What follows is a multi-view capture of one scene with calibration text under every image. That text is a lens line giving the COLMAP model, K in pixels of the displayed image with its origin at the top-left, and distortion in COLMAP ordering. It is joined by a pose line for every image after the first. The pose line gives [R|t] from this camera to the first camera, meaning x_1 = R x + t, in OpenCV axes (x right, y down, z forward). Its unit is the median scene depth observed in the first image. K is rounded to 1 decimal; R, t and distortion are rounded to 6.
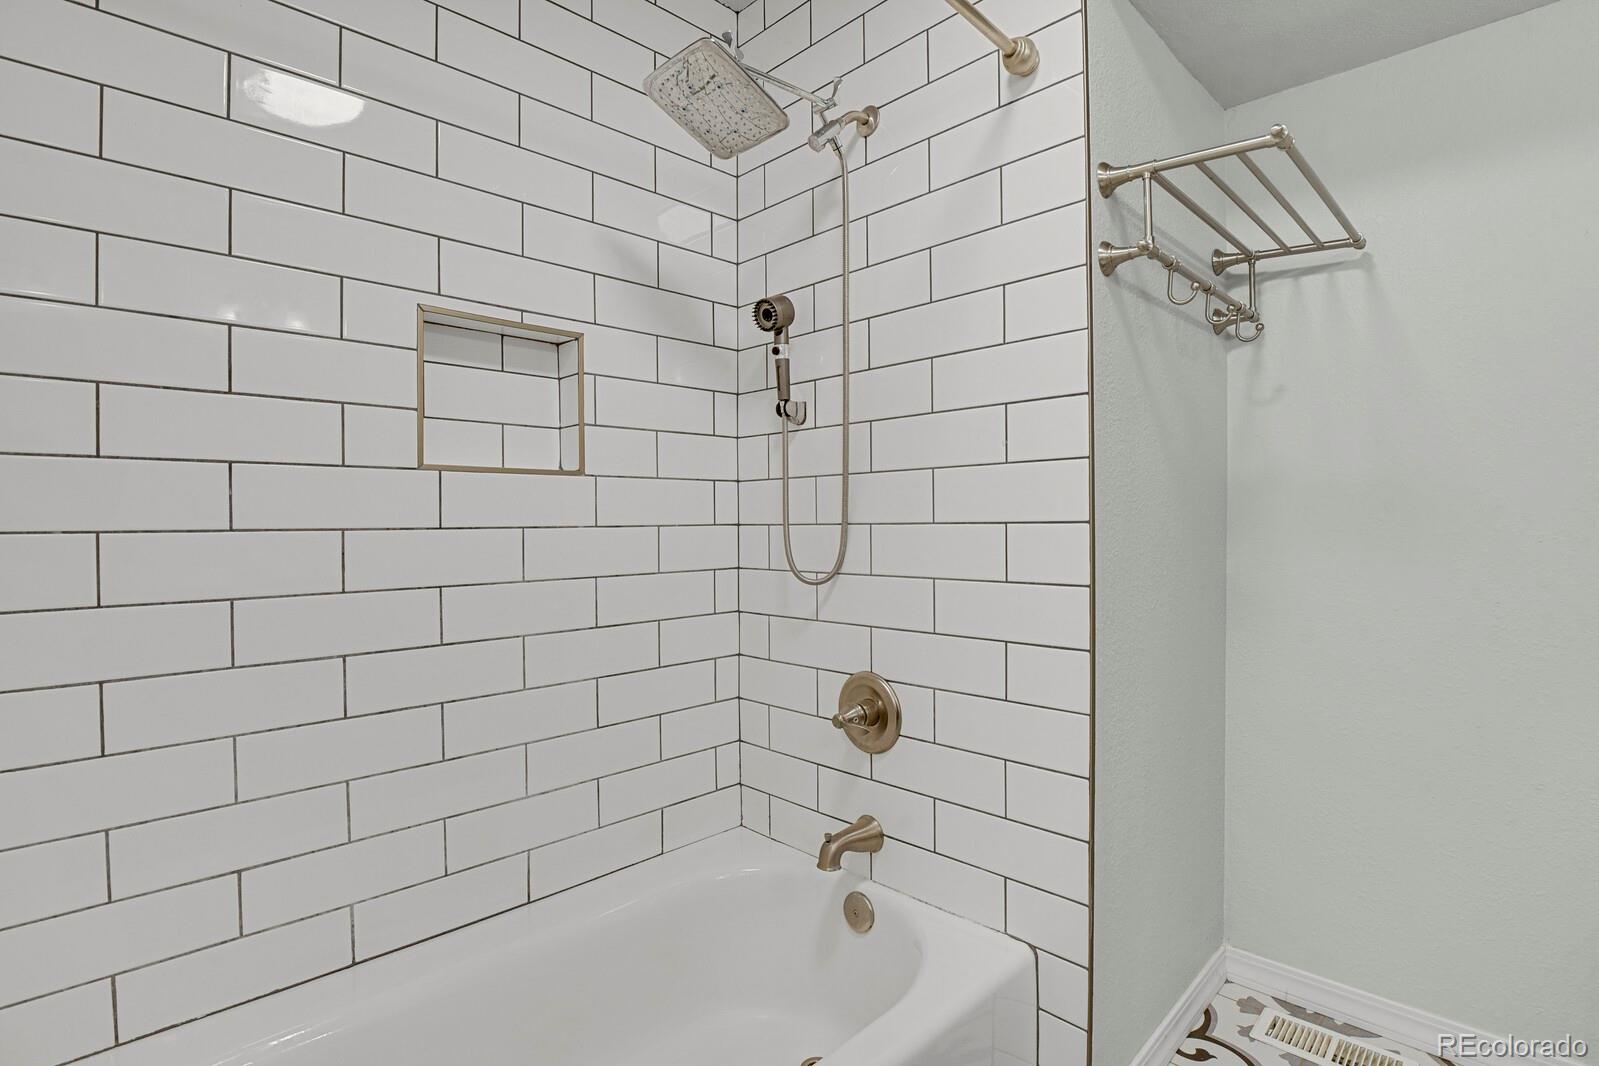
lens RADIAL K [[785.5, 0, 802.6], [0, 785.5, 531.5], [0, 0, 1]] dist [-0.026769, -0.000610]
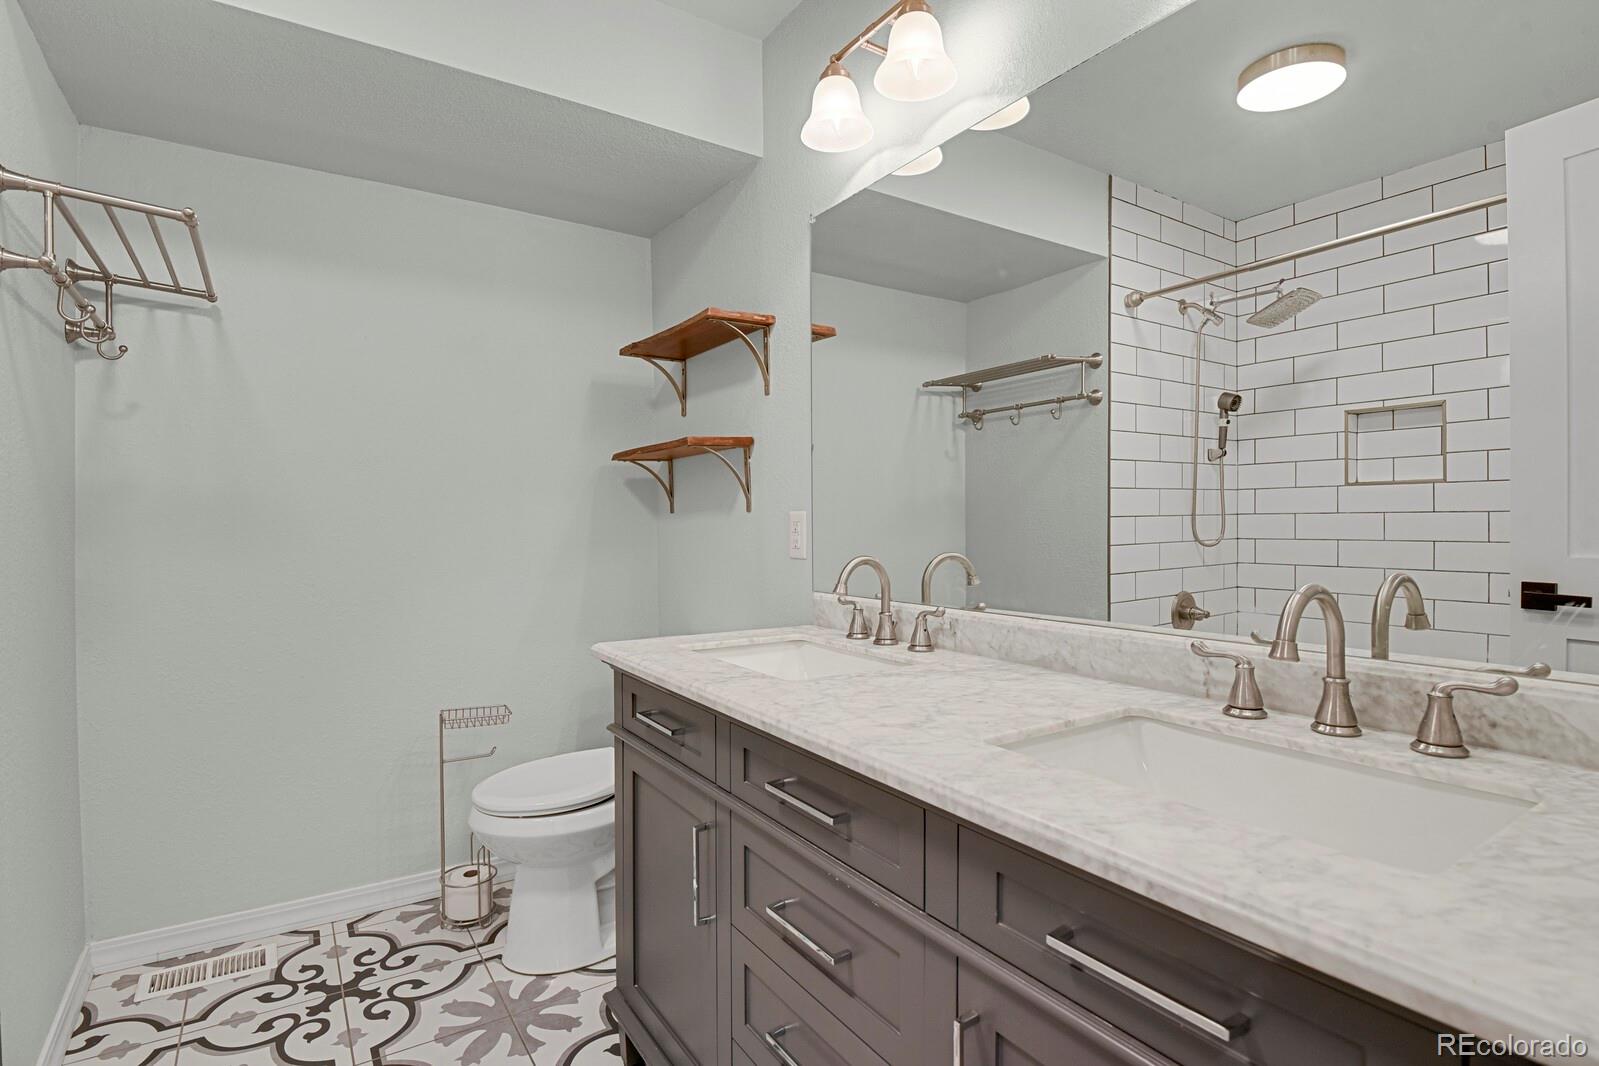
lens RADIAL K [[785.5, 0, 800.7], [0, 785.5, 531.2], [0, 0, 1]] dist [-0.026769, -0.000610]
pose [[0.202390, -0.004080, 0.979296, -0.268061], [0.010356, 0.999944, 0.002026, -0.000808], [-0.979250, 0.009732, 0.202421, -0.139771]]
